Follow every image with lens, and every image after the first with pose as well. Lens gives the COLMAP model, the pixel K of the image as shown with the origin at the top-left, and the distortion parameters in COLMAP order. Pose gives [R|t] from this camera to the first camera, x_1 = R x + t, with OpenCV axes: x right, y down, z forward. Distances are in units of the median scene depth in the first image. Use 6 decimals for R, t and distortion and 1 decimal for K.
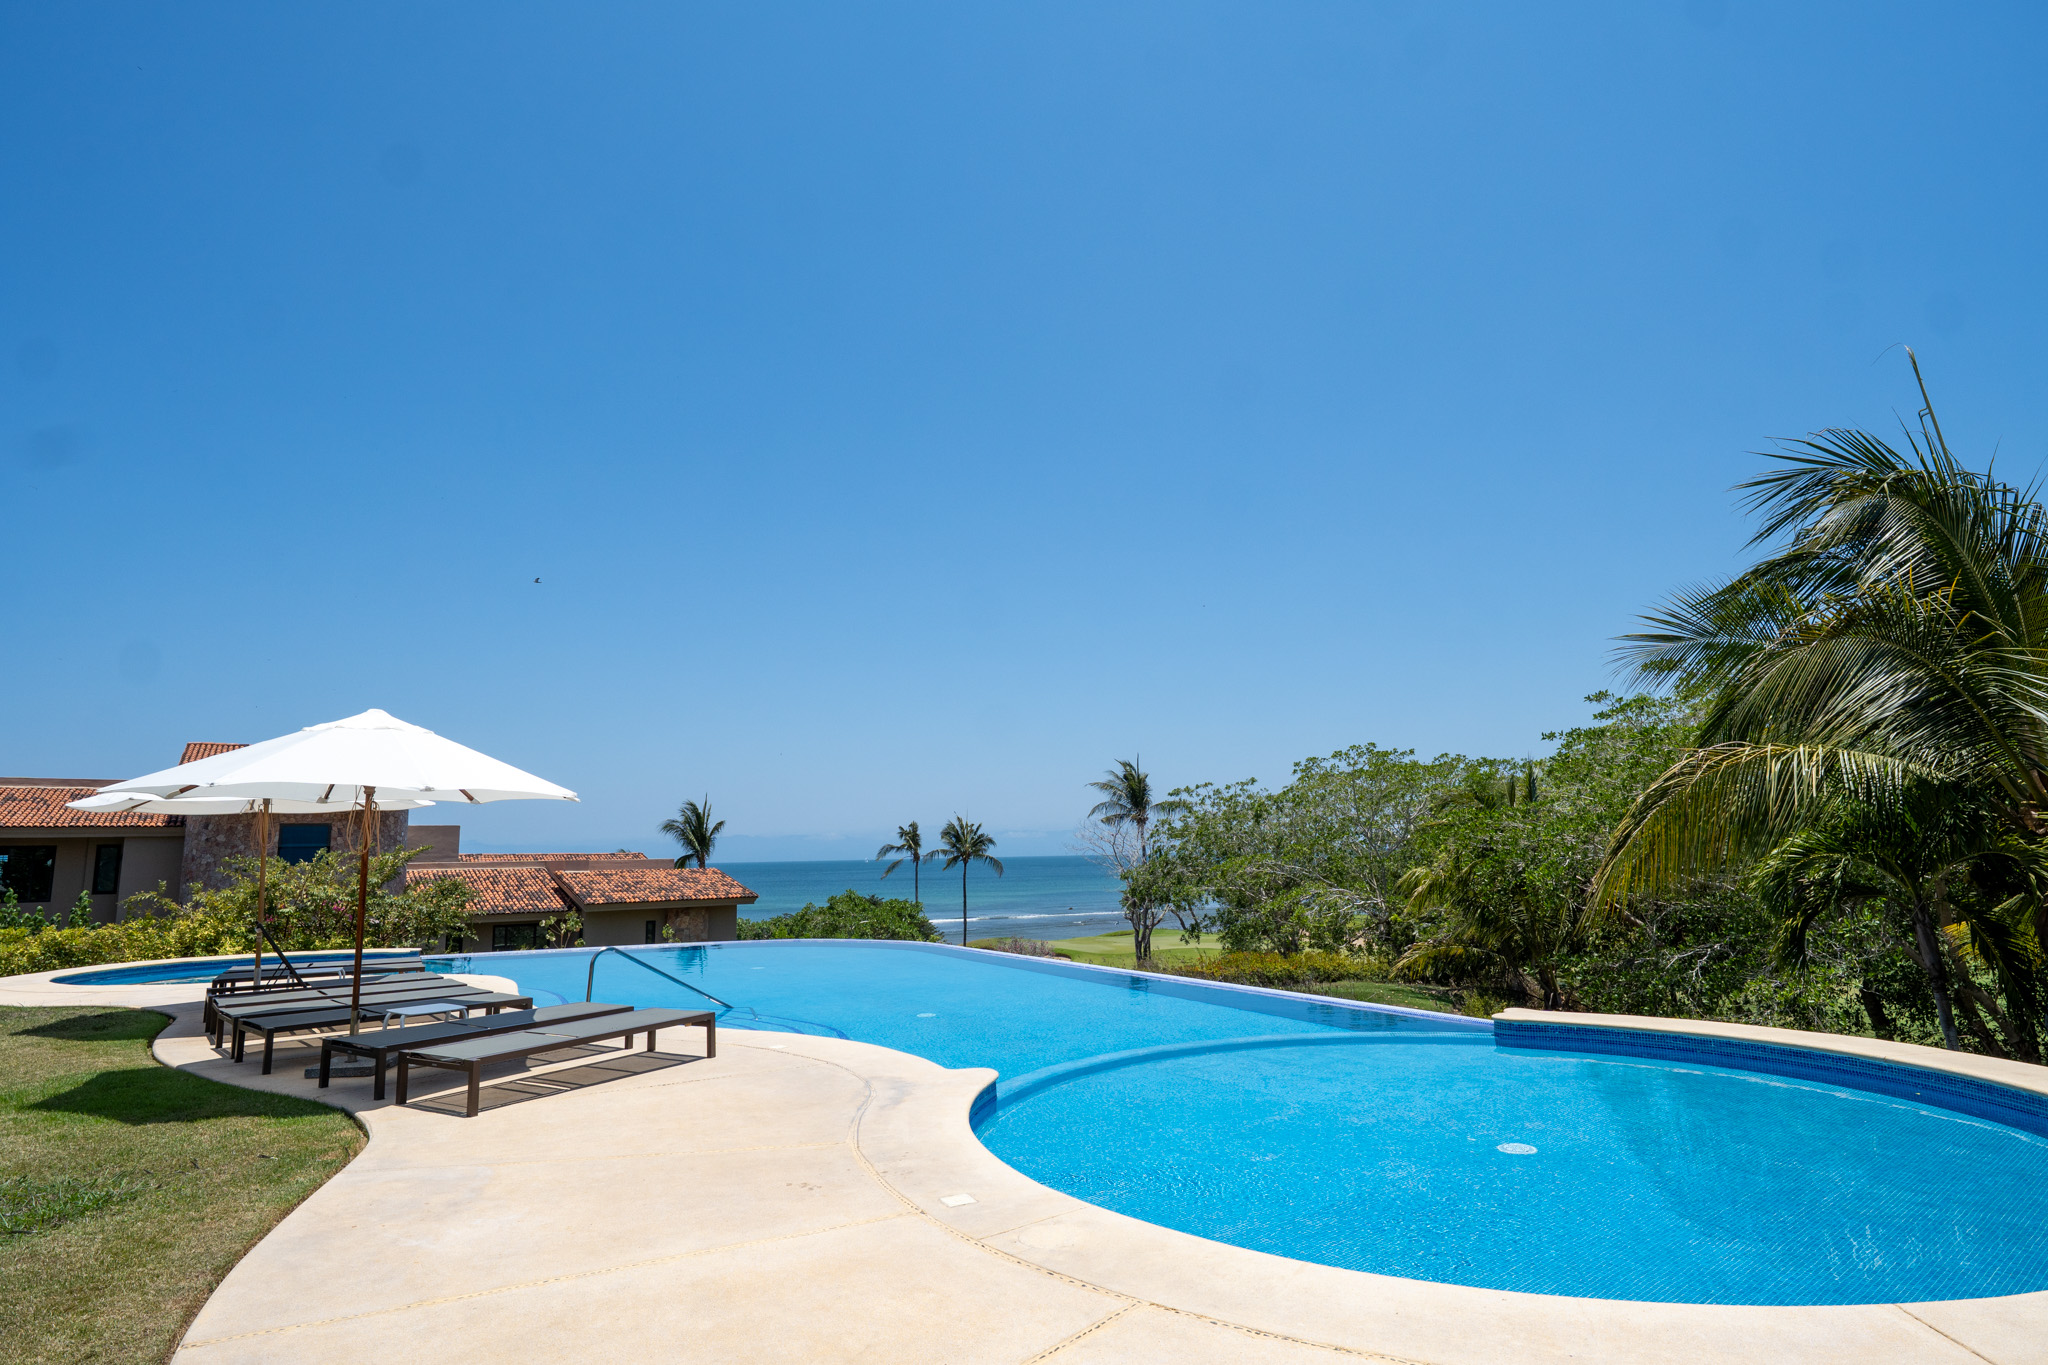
lens RADIAL K [[1081.7, 0, 1024.0], [0, 1081.7, 682.5], [0, 0, 1]] dist [-0.023050, 0.000382]
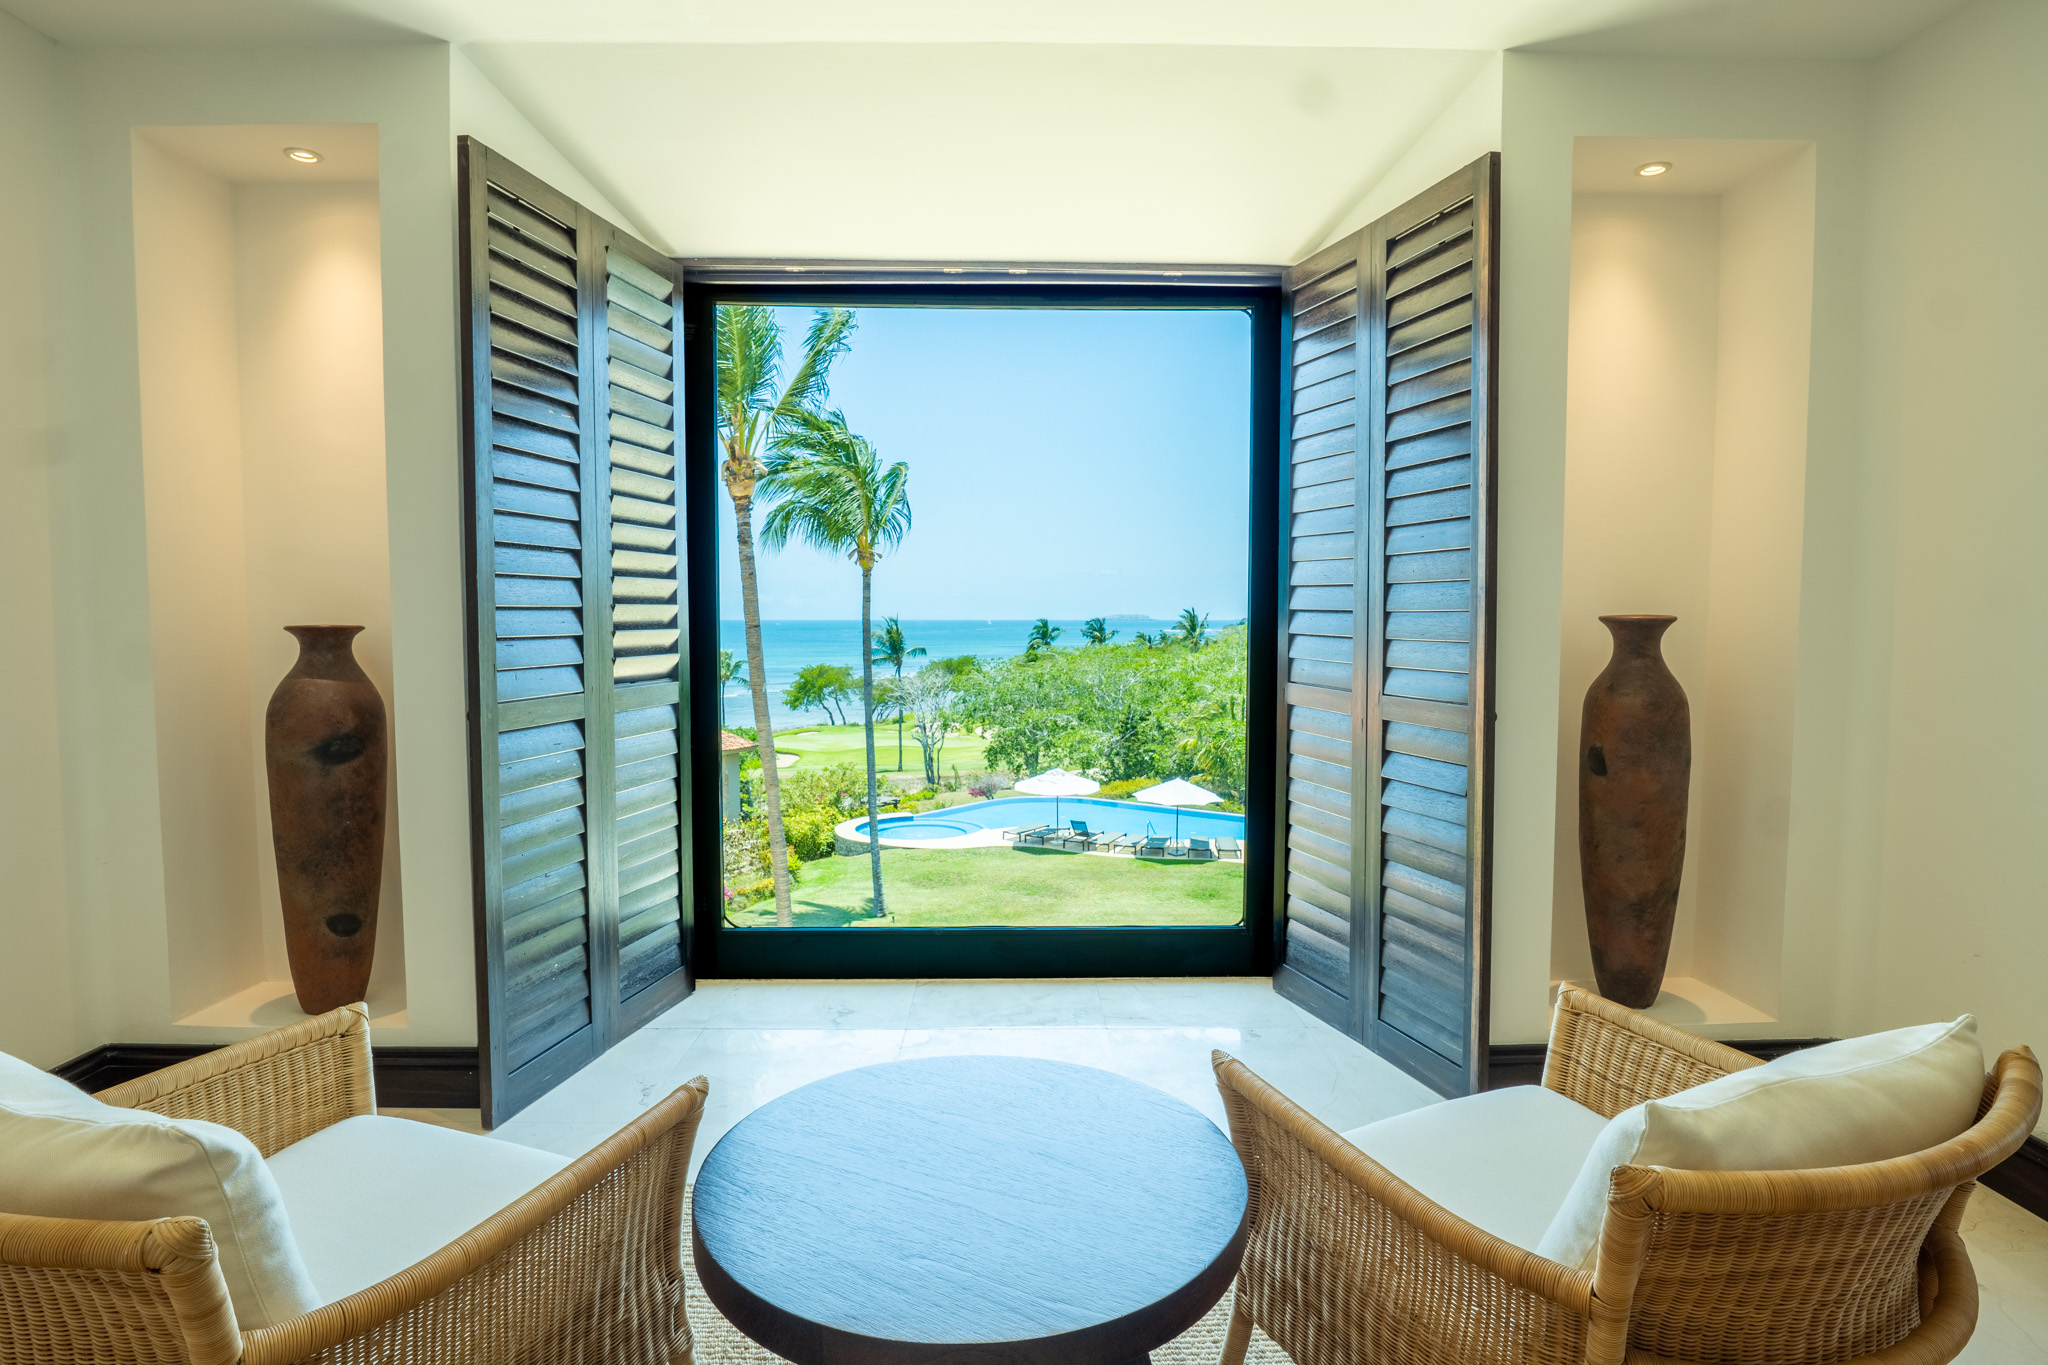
lens RADIAL K [[1081.7, 0, 1024.0], [0, 1081.7, 682.5], [0, 0, 1]] dist [-0.023050, 0.000382]
pose [[0.903721, -0.001928, 0.428118, -0.460058], [-0.088860, 0.977368, 0.191977, -0.173109], [-0.418799, -0.211537, 0.883097, -0.387648]]
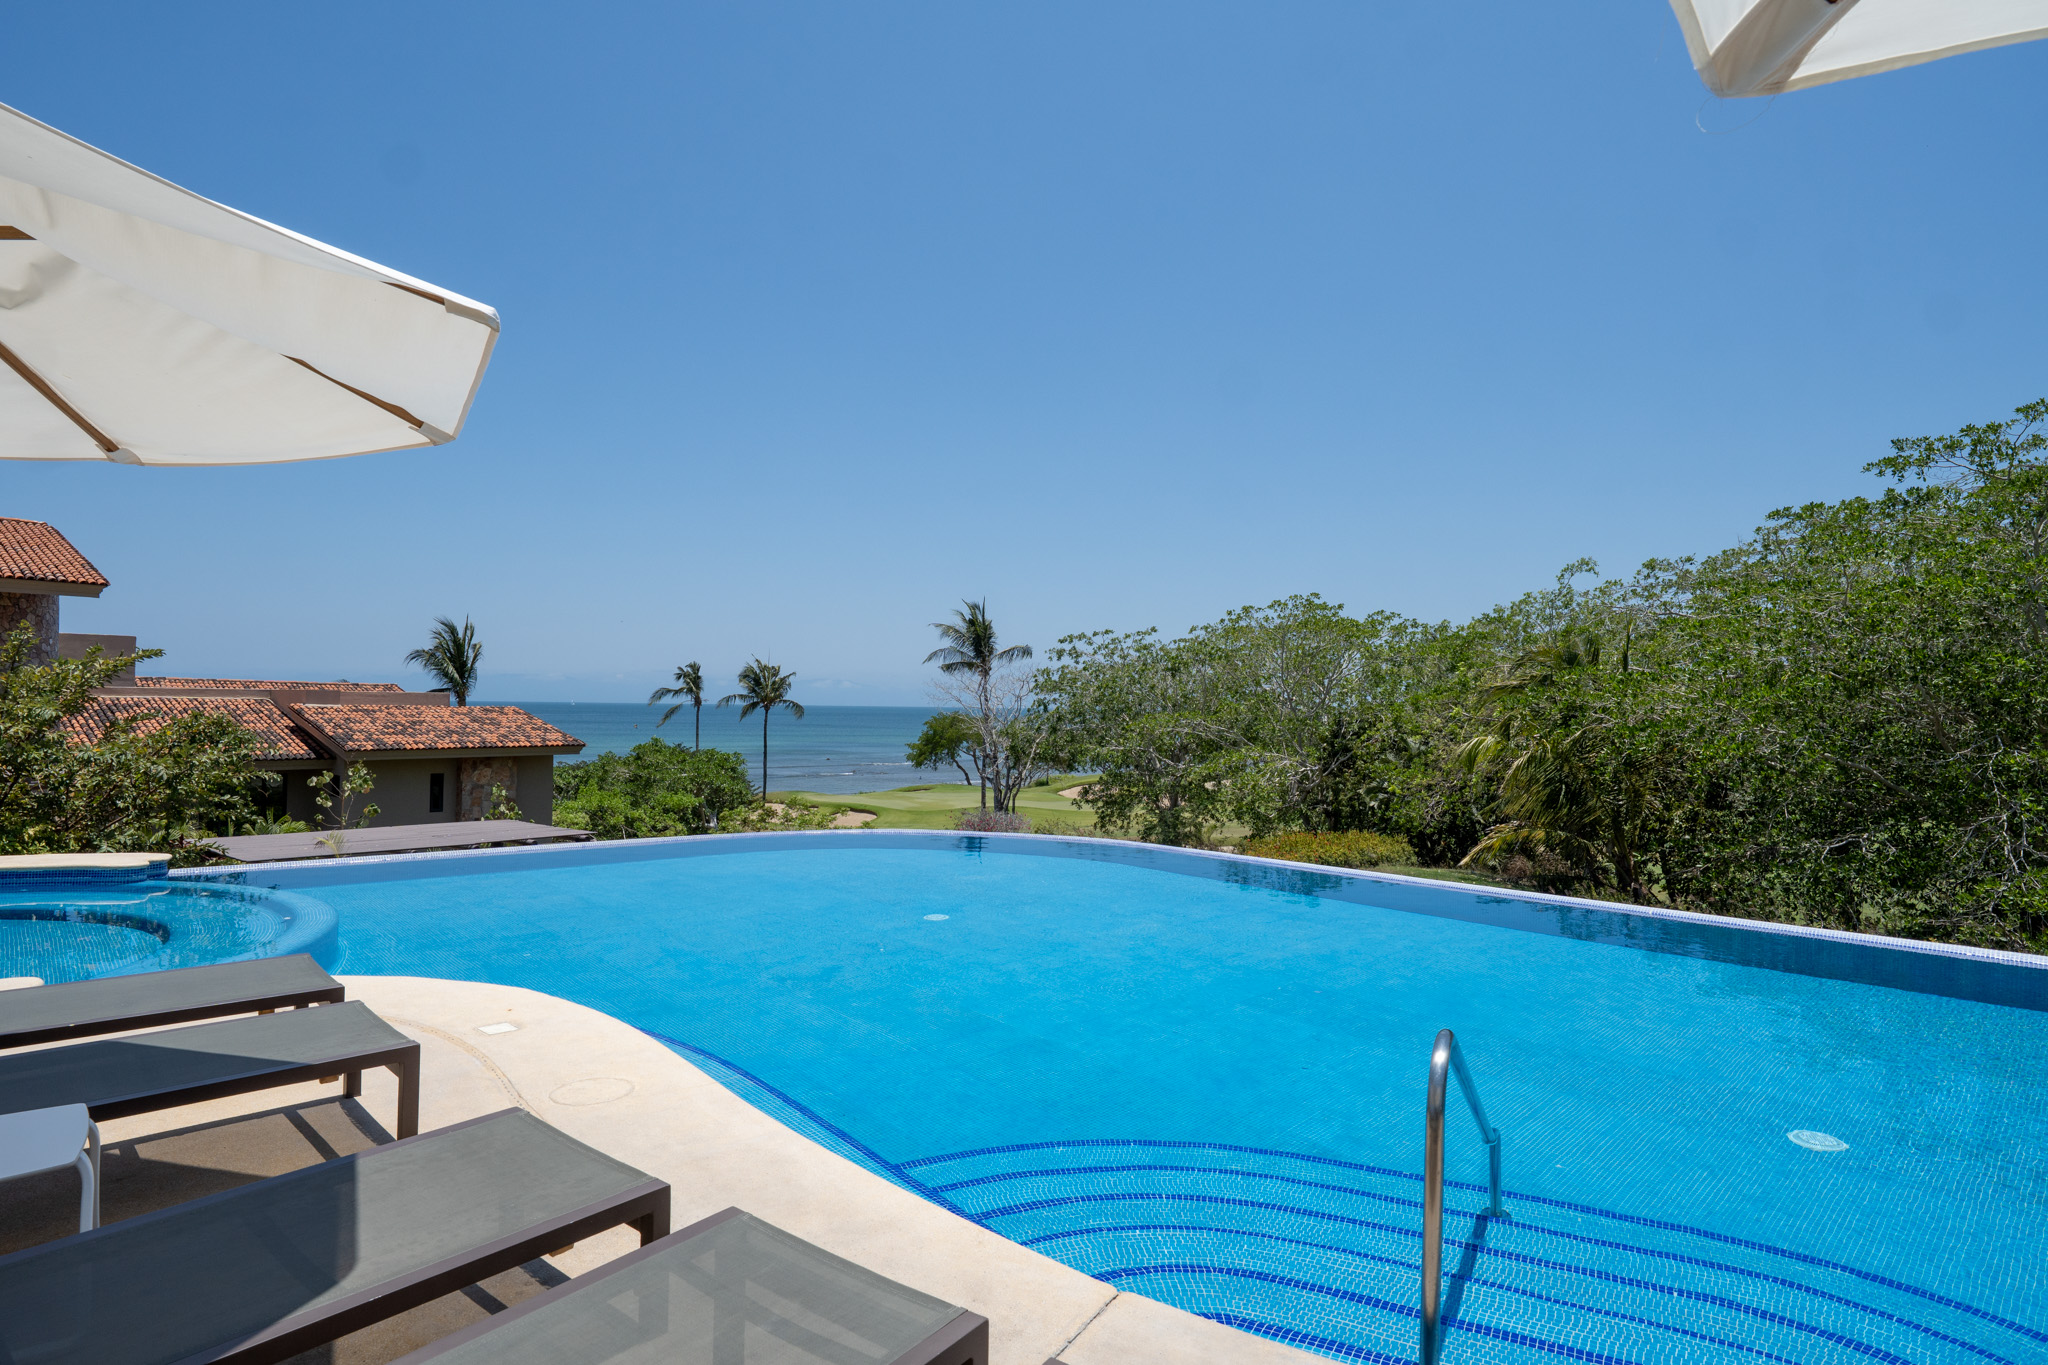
lens RADIAL K [[1081.7, 0, 1024.0], [0, 1081.7, 682.5], [0, 0, 1]] dist [-0.023050, 0.000382]
pose [[0.970298, 0.039039, 0.238744, -0.104498], [-0.070808, 0.989503, 0.125977, 0.028526], [-0.231320, -0.139140, 0.962877, 0.156756]]
